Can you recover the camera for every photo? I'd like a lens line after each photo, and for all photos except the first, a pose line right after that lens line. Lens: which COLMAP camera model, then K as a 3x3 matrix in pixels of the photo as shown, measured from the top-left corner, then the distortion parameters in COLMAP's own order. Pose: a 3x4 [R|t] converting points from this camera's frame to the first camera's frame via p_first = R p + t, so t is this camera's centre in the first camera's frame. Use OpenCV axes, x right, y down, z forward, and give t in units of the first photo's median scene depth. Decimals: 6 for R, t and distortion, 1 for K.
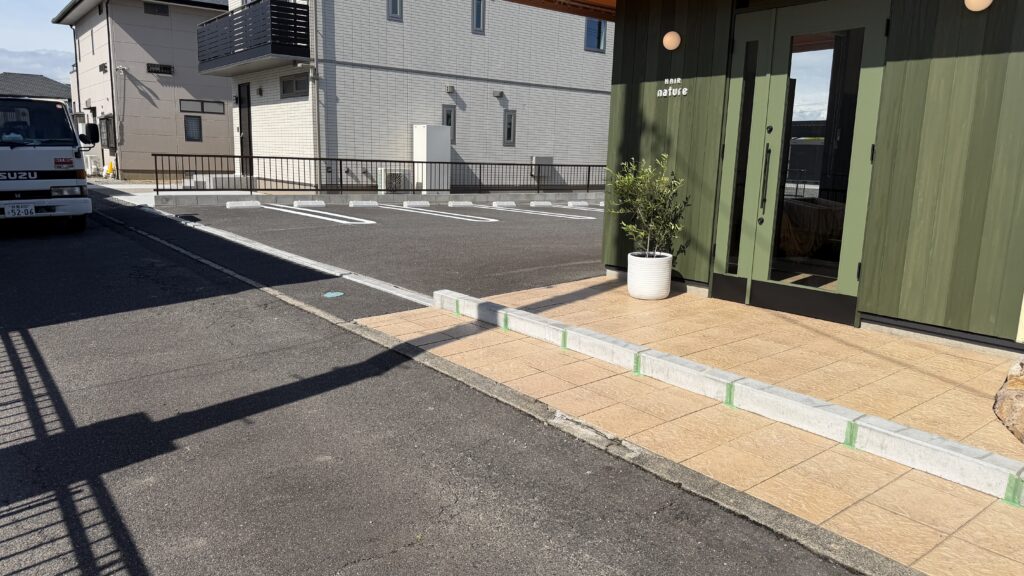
lens RADIAL K [[705.3, 0, 513.9], [0, 705.3, 282.9], [0, 0, 1]] dist [0.003112, -0.008170]
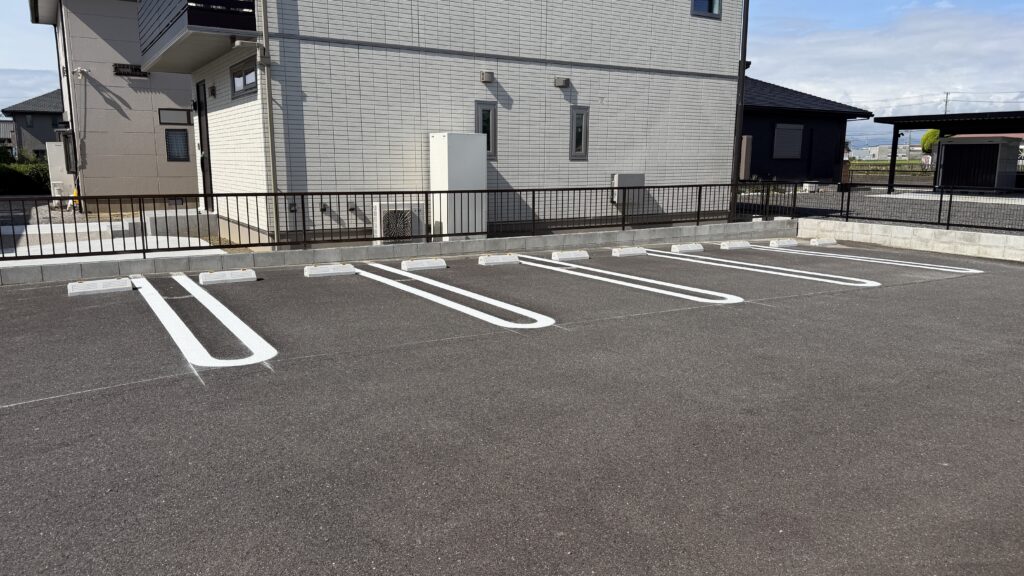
lens RADIAL K [[705.3, 0, 508.3], [0, 705.3, 291.4], [0, 0, 1]] dist [0.003112, -0.008170]
pose [[0.993355, -0.003496, -0.115035, 0.003323], [0.004232, 0.999972, 0.006154, -0.079825], [0.115010, -0.006600, 0.993342, 0.351770]]
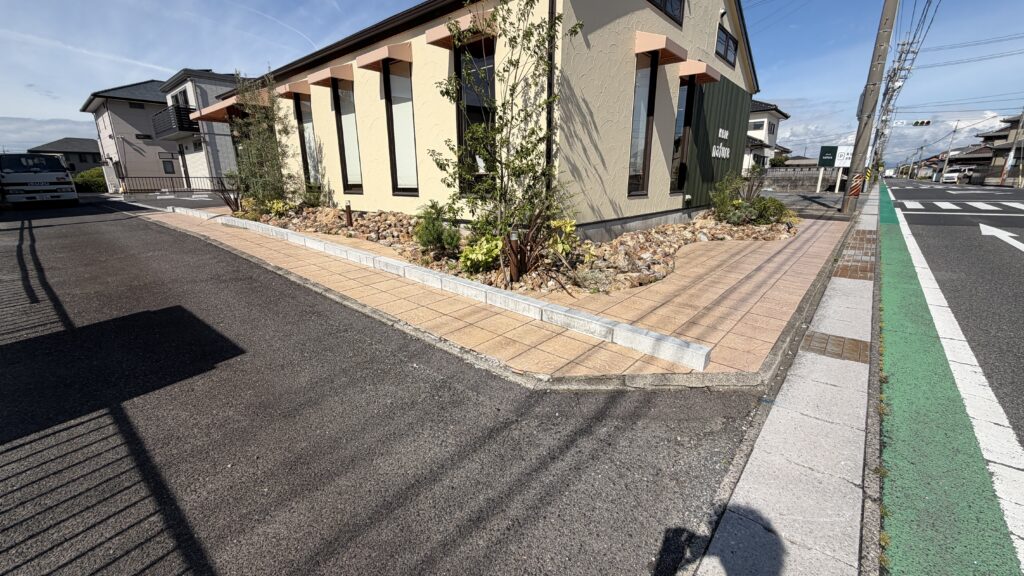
lens RADIAL K [[407.6, 0, 513.0], [0, 407.6, 288.6], [0, 0, 1]] dist [0.002693, 0.000409]
pose [[0.984473, -0.077110, 0.157695, 0.392524], [0.063913, 0.994146, 0.087119, 0.110807], [-0.163489, -0.075687, 0.983637, -0.423197]]
